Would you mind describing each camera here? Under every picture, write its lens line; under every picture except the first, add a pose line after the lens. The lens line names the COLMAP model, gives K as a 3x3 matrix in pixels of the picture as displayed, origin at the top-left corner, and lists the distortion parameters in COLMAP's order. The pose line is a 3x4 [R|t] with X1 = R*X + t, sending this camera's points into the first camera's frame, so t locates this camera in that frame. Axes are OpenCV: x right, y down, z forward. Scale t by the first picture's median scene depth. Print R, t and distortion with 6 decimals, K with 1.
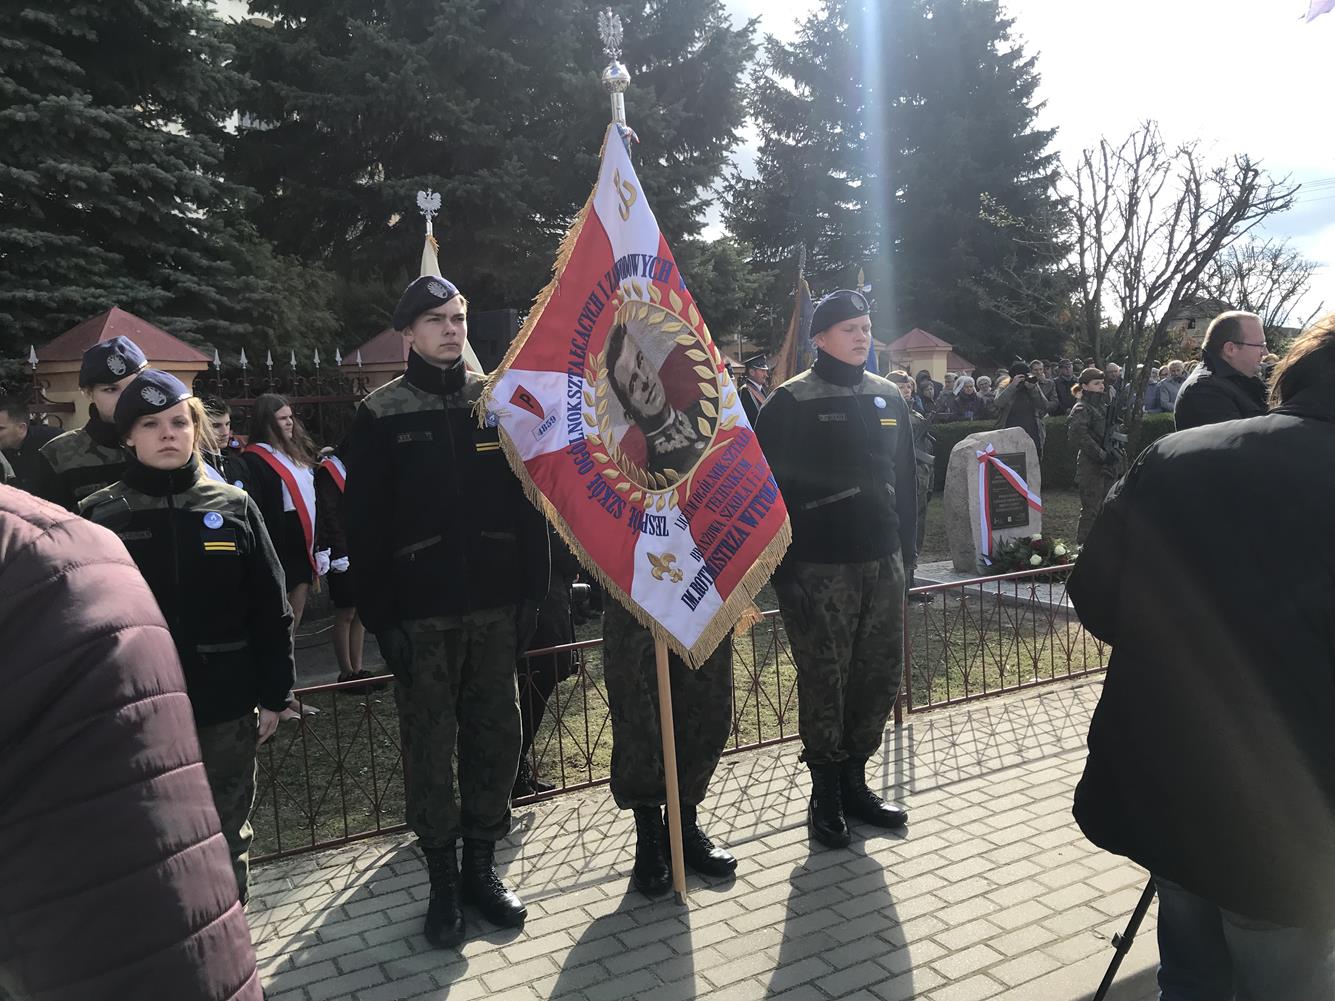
lens RADIAL K [[1102.5, 0, 655.0], [0, 1102.5, 505.5], [0, 0, 1]] dist [0.047028, -0.071682]
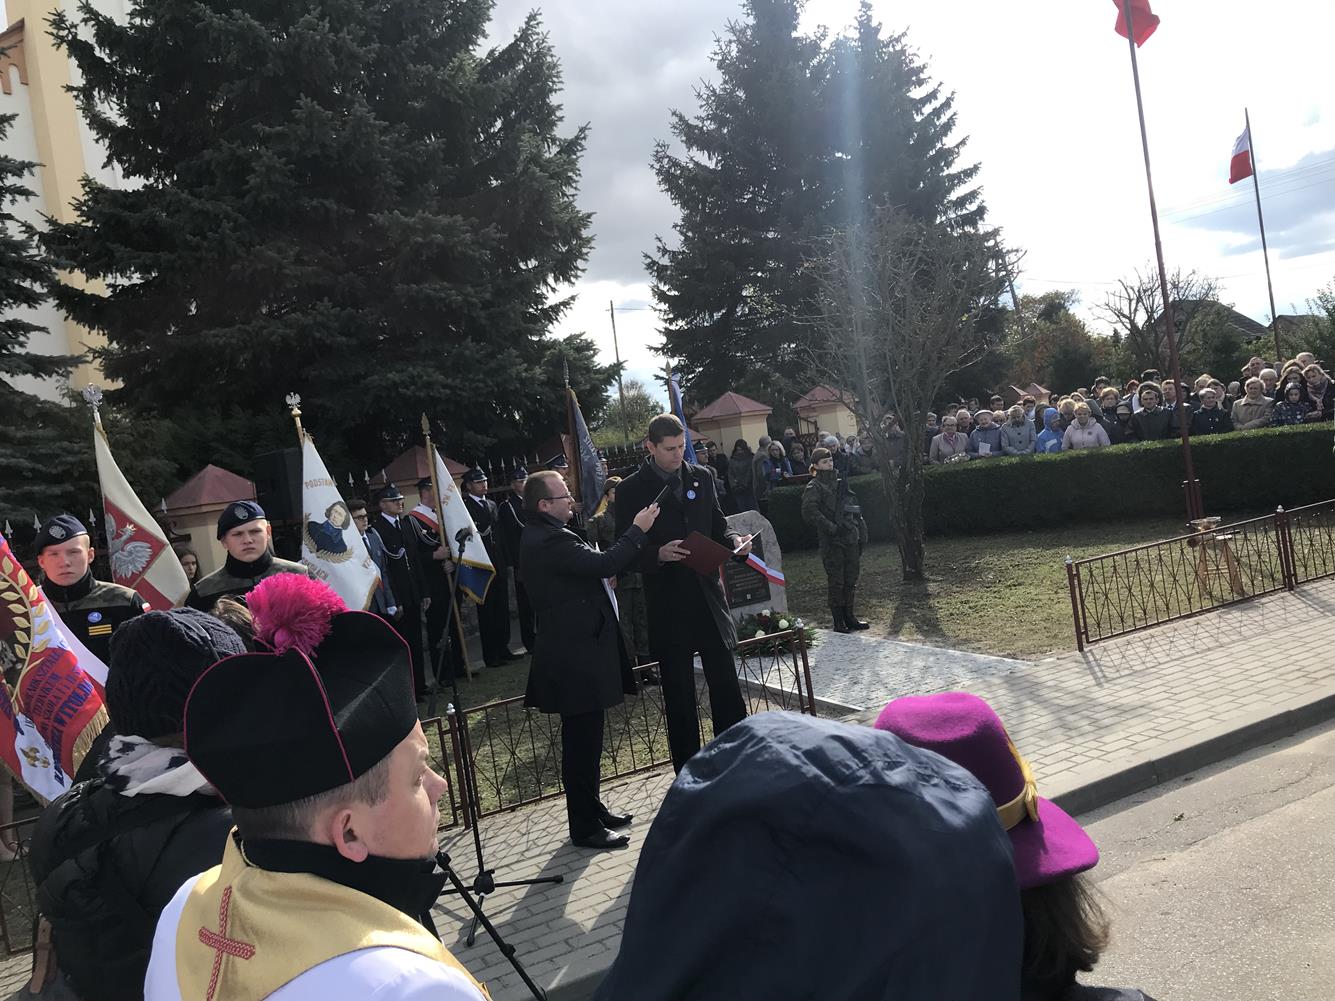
lens RADIAL K [[1102.5, 0, 641.2], [0, 1102.5, 509.0], [0, 0, 1]] dist [0.047028, -0.071682]
pose [[0.993943, -0.103774, -0.036174, 0.237512], [0.101995, 0.993627, -0.047985, -0.028947], [0.040923, 0.044005, 0.998193, -0.074478]]
